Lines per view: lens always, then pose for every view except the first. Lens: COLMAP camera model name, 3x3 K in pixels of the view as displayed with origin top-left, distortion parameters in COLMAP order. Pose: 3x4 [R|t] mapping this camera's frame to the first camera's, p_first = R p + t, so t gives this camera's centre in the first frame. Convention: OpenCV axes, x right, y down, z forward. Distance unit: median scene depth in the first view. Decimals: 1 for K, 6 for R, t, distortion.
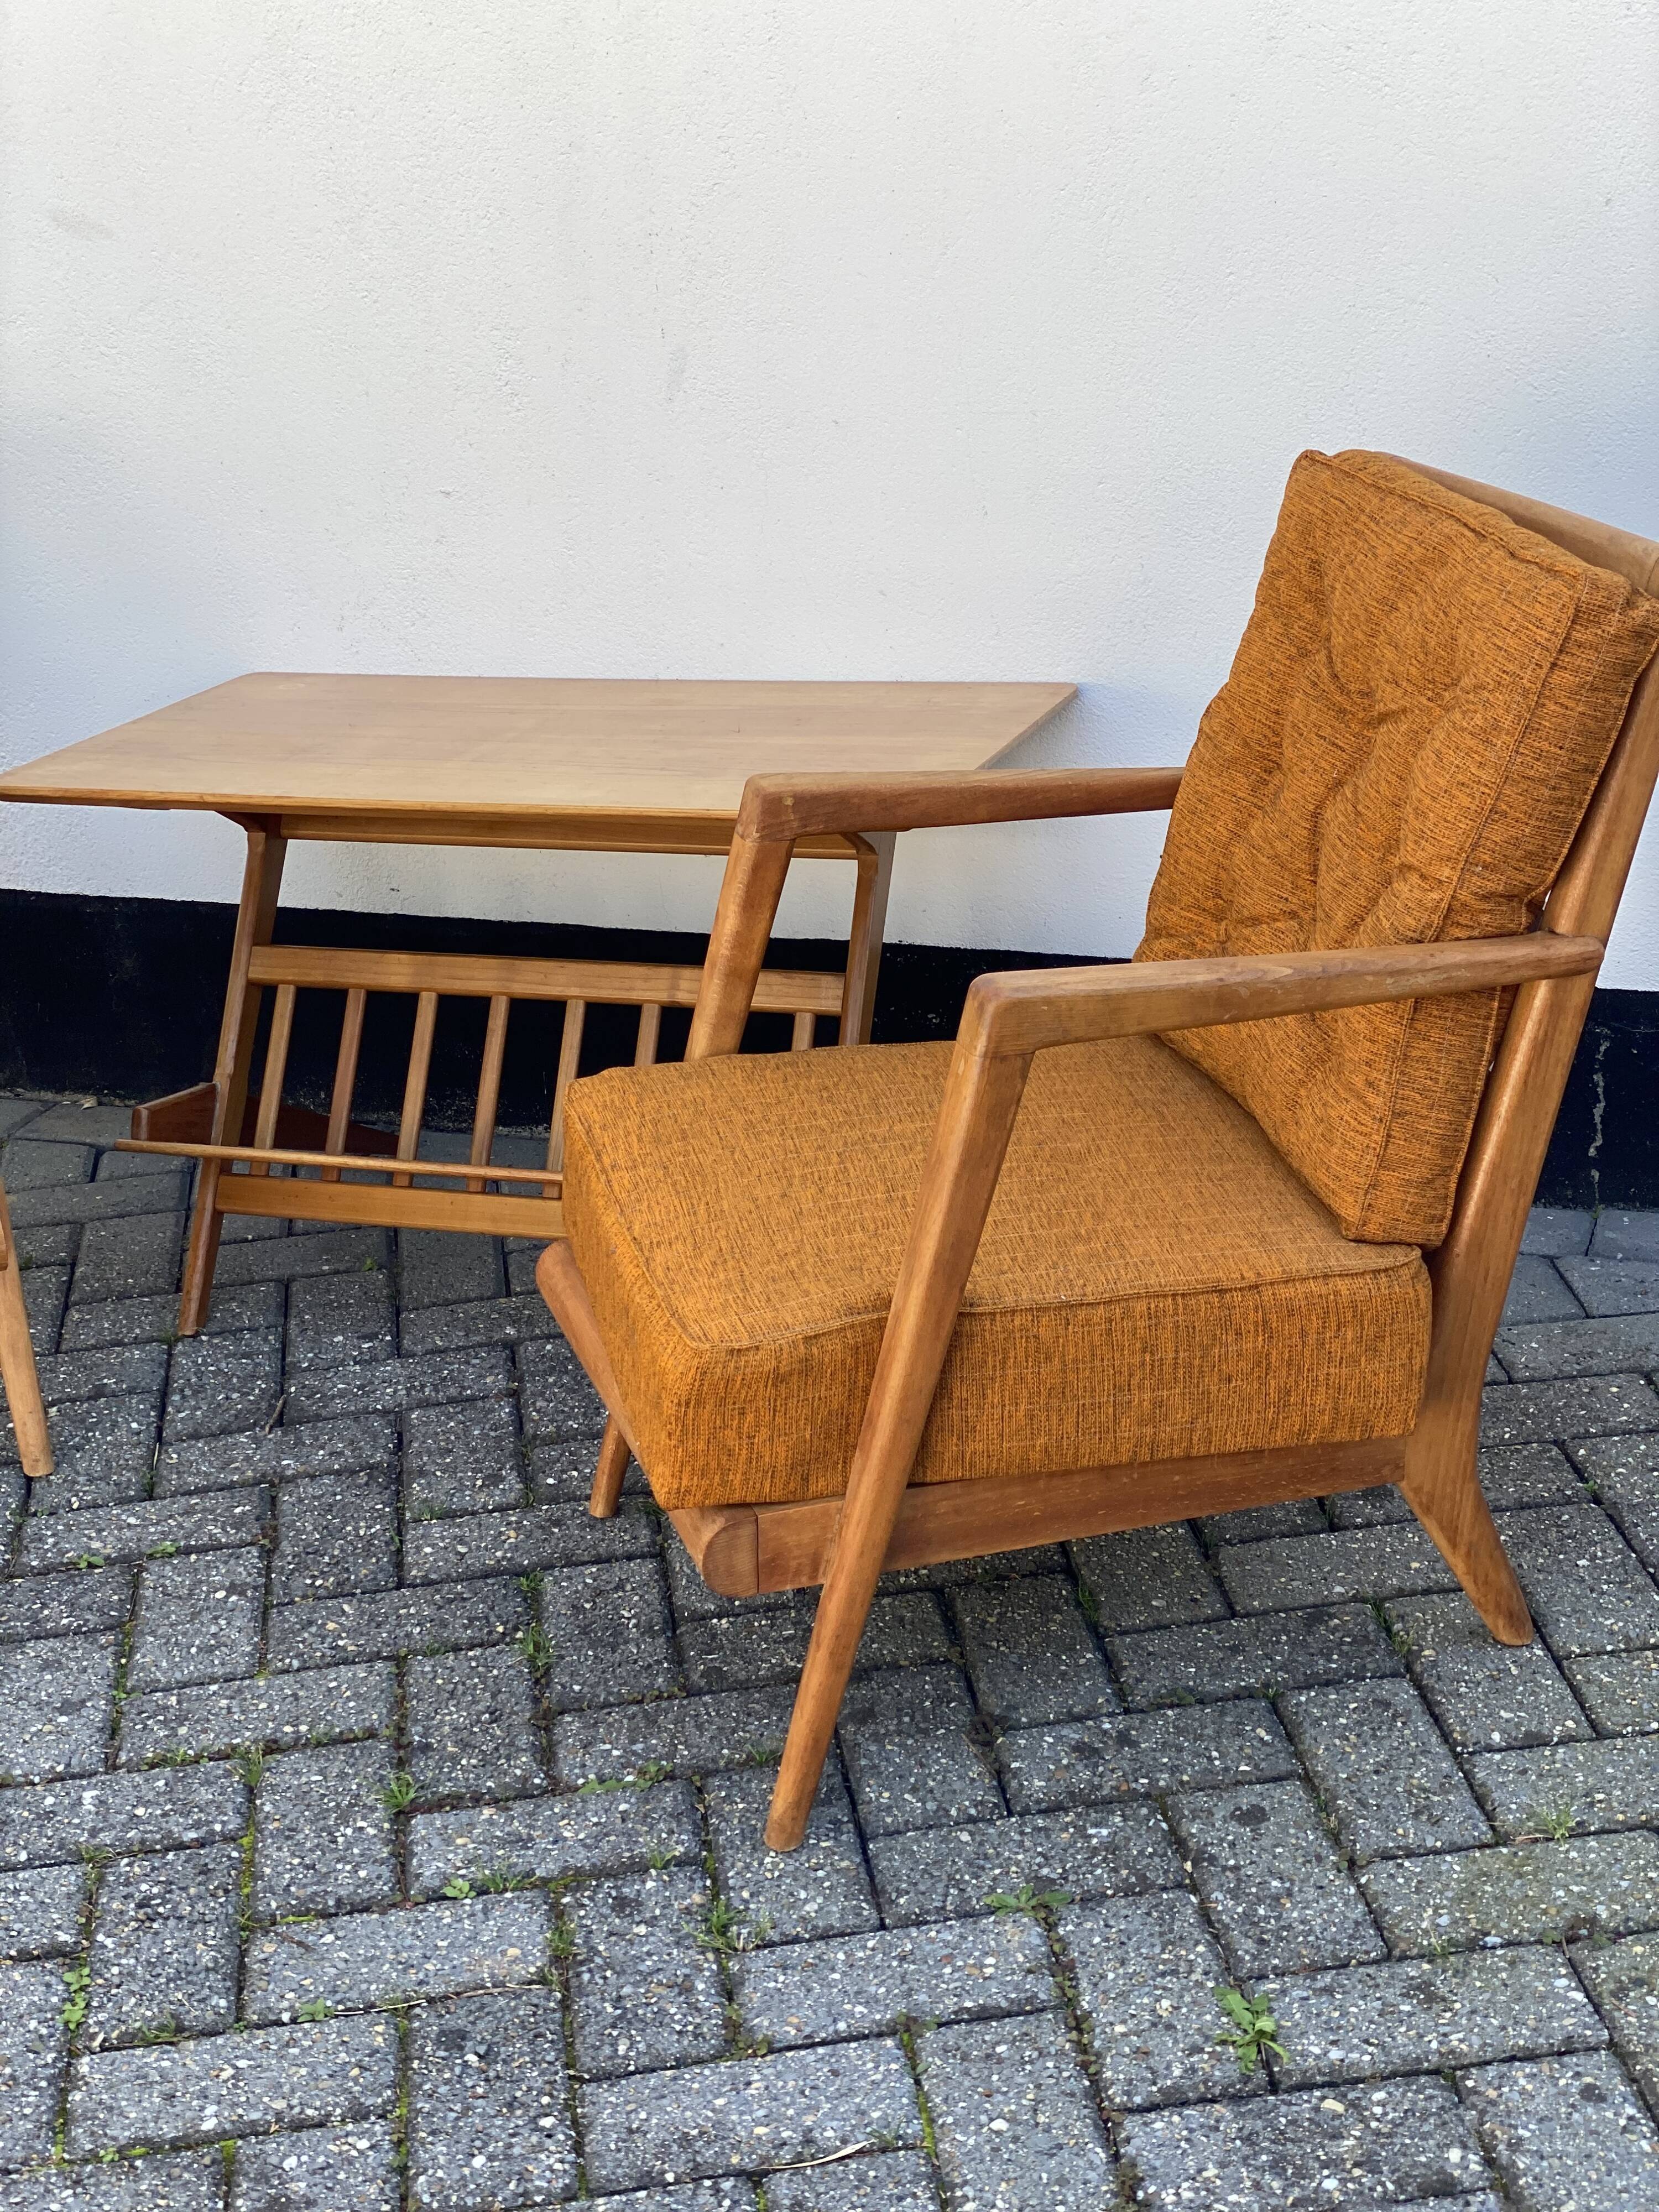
lens RADIAL K [[3201.1, 0, 829.5], [0, 3201.1, 1106.0], [0, 0, 1]] dist [0.185250, -0.424596]
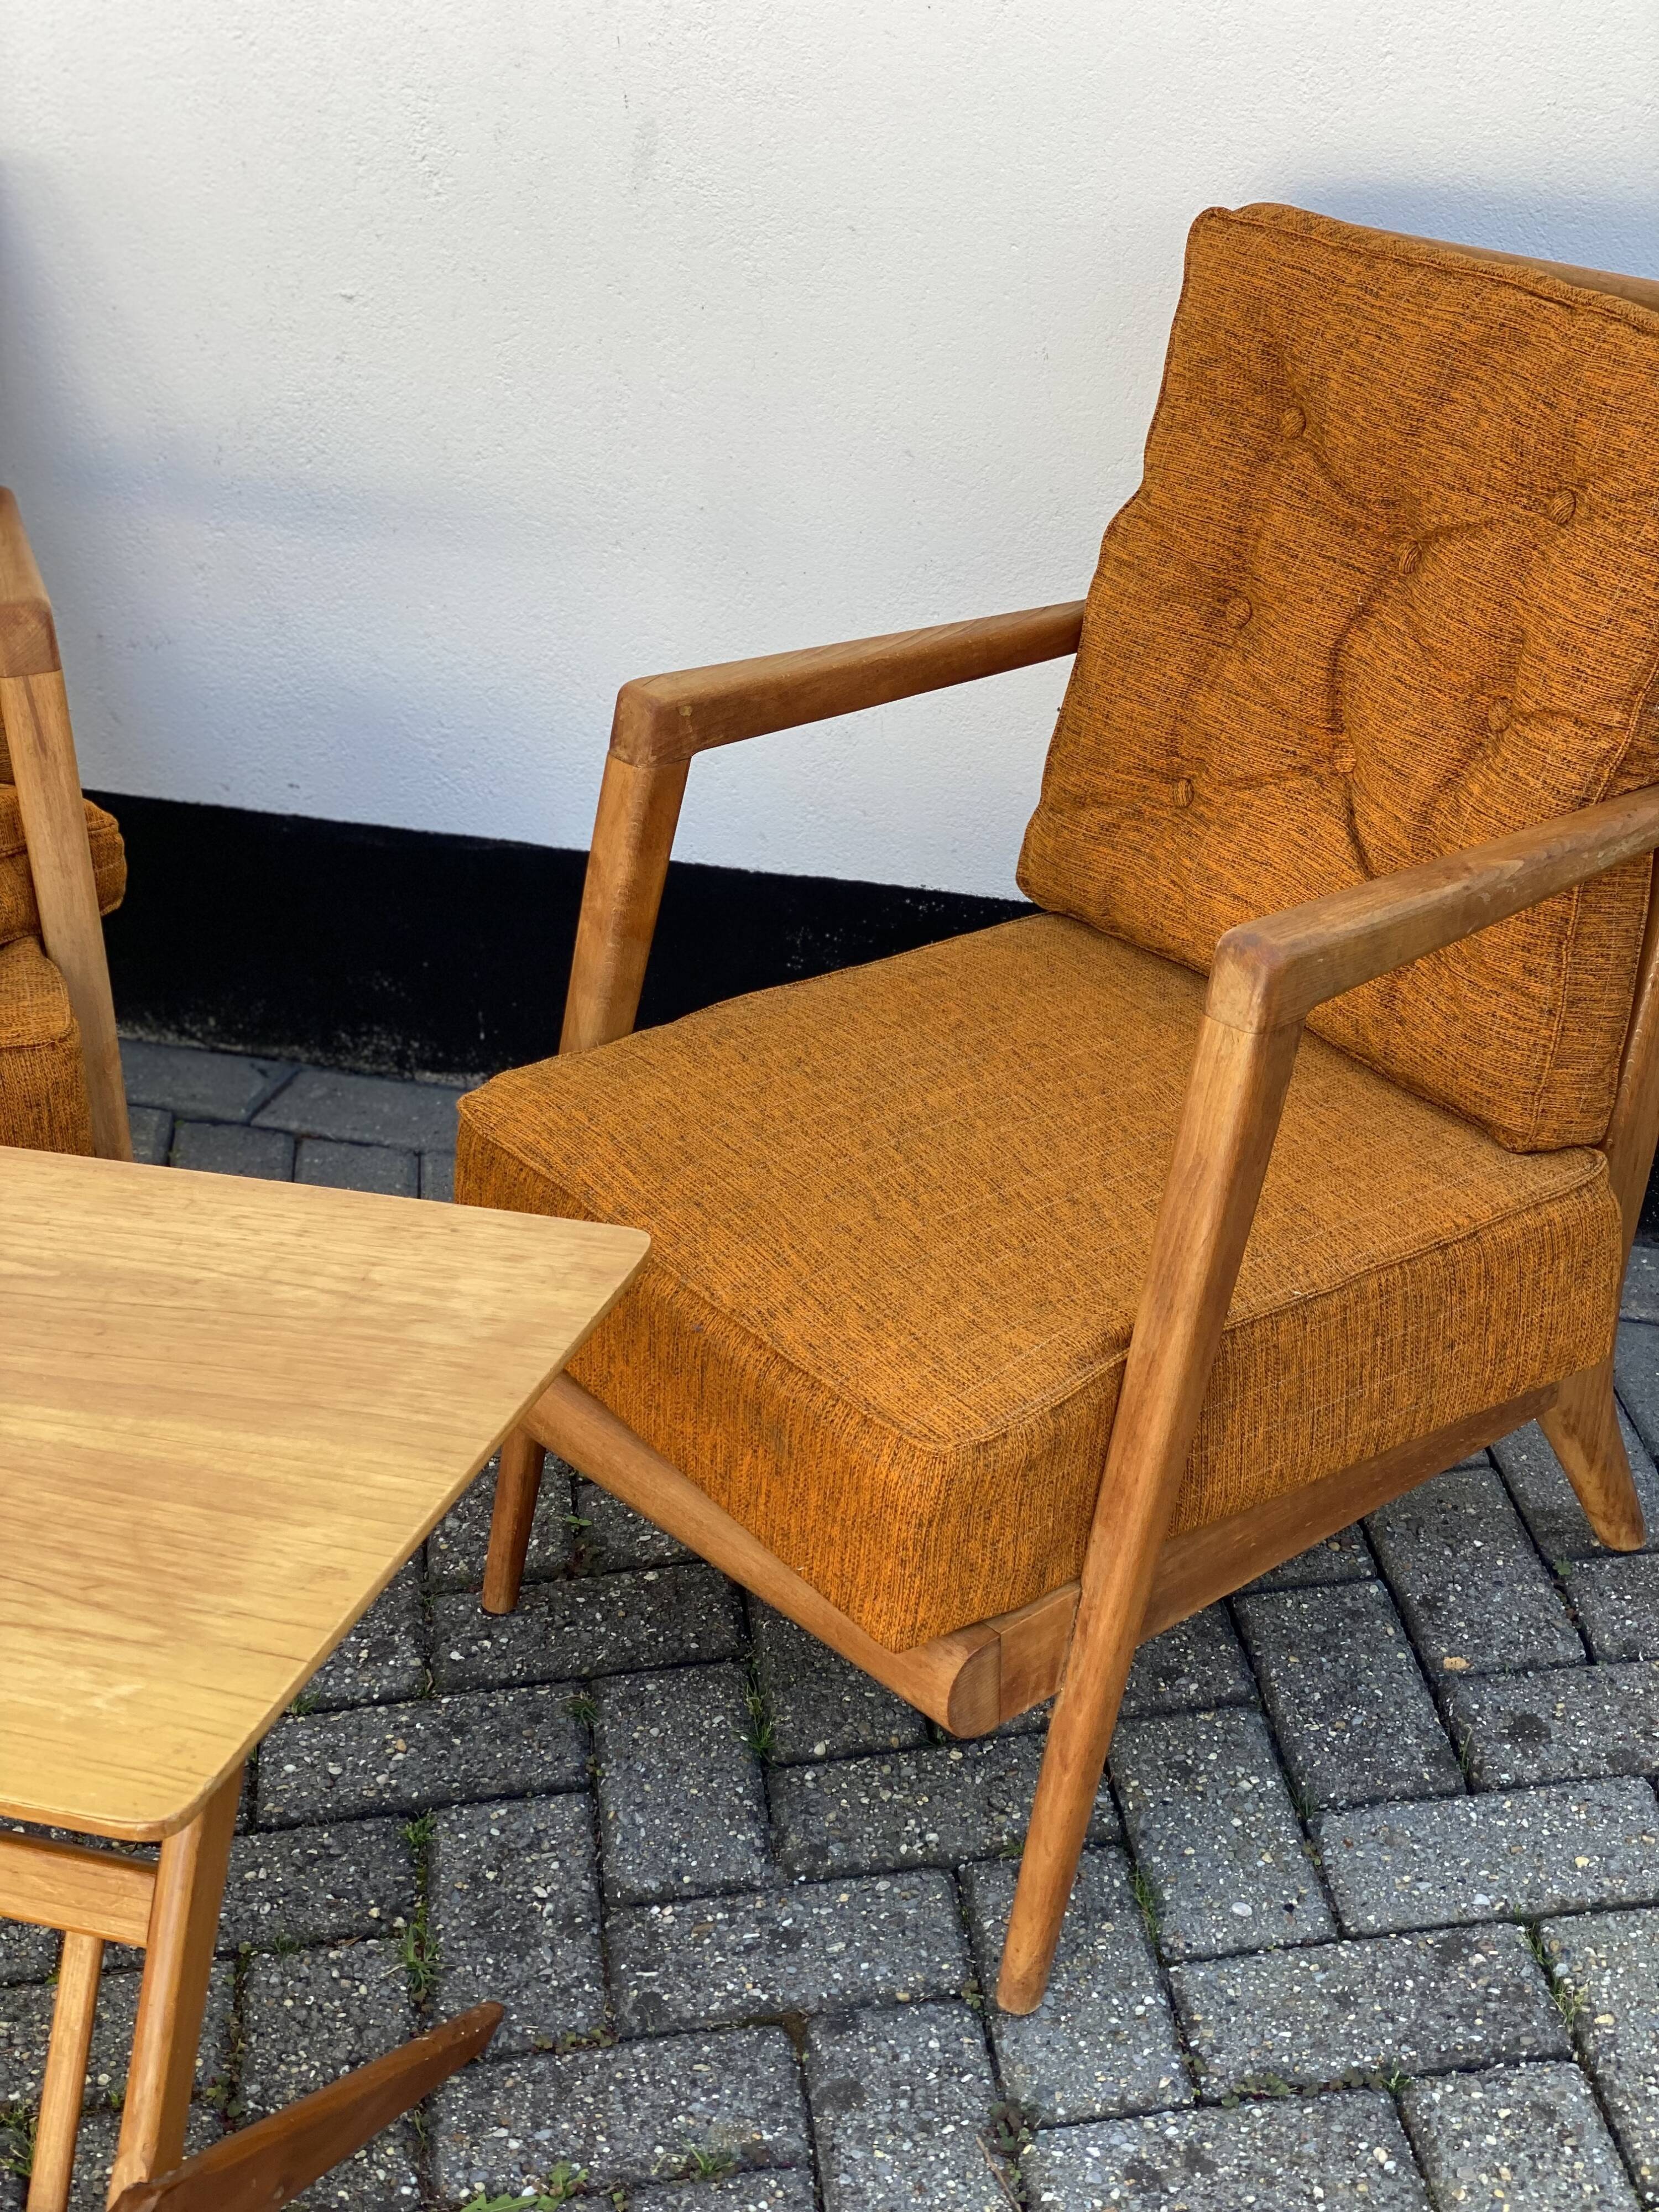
lens RADIAL K [[3289.6, 0, 847.1], [0, 3289.6, 1082.2], [0, 0, 1]] dist [0.210567, -0.596300]
pose [[0.922513, -0.167243, 0.347849, -0.313724], [0.135557, 0.984223, 0.113704, -0.103658], [-0.361377, -0.057740, 0.930630, 0.250724]]
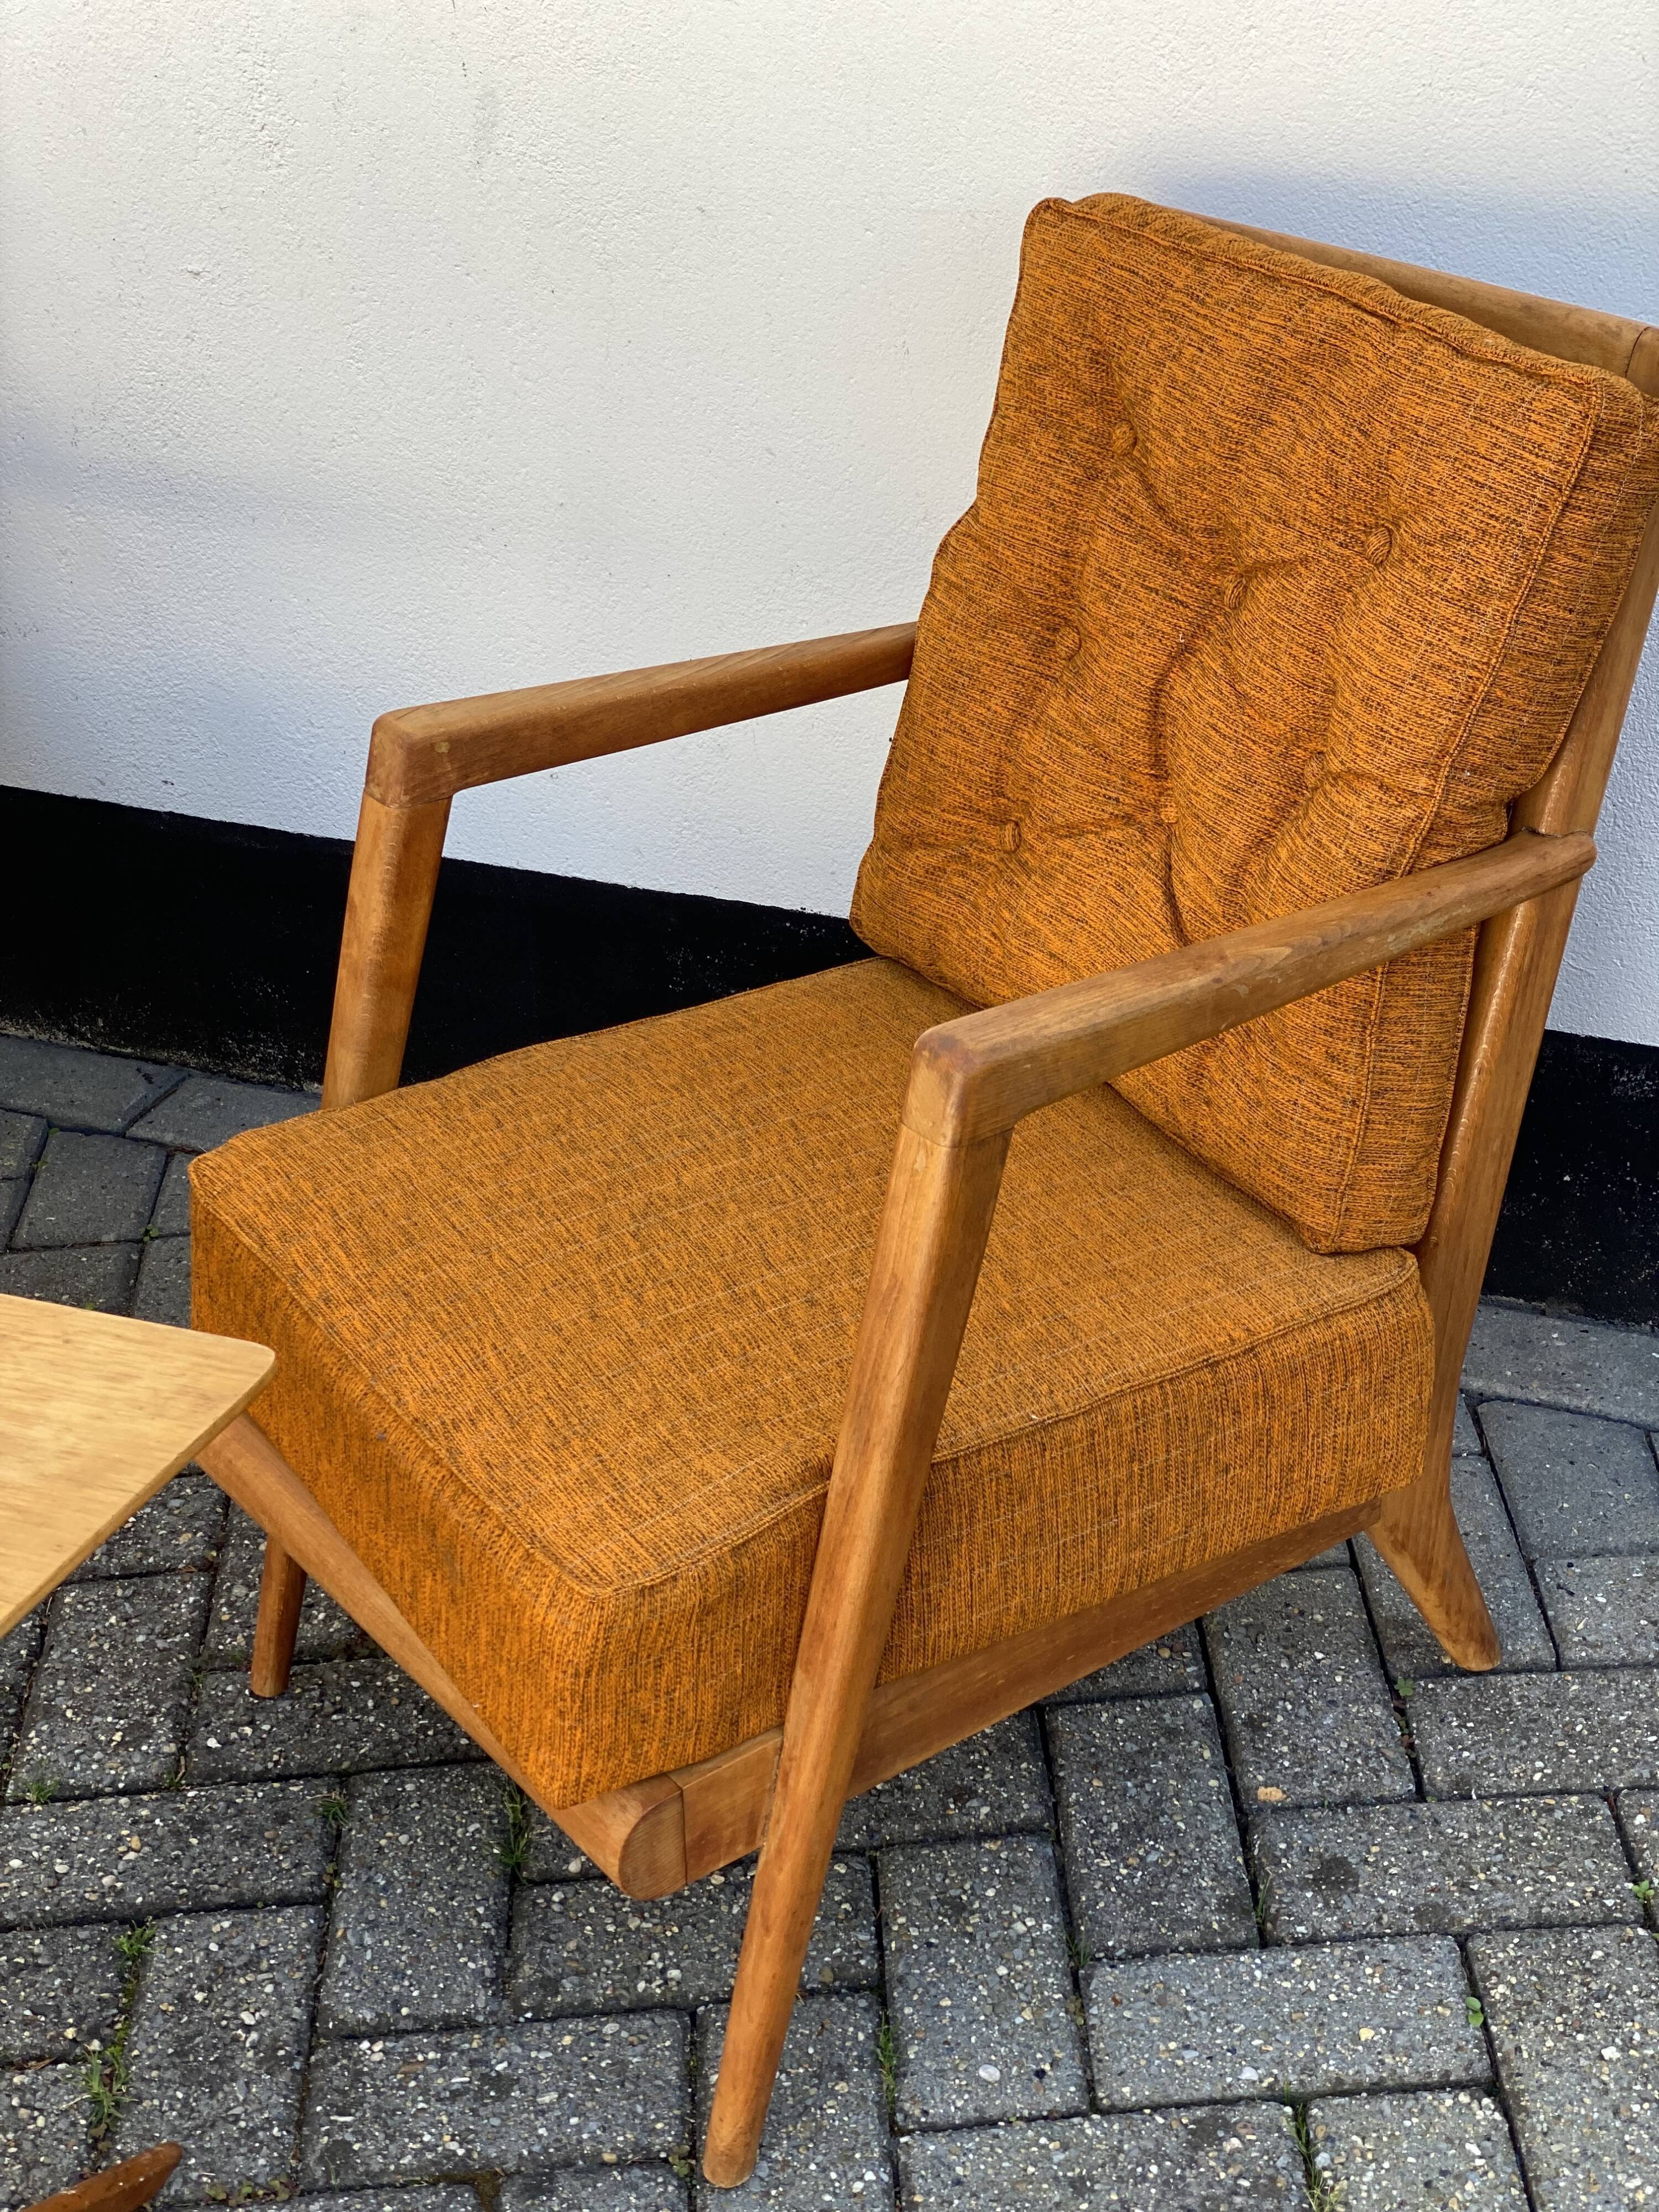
lens RADIAL K [[3289.6, 0, 847.1], [0, 3289.6, 1082.2], [0, 0, 1]] dist [0.210567, -0.596300]
pose [[0.947841, -0.154770, 0.278647, -0.168016], [0.122013, 0.983793, 0.131394, -0.121319], [-0.294467, -0.090542, 0.951363, 0.281820]]
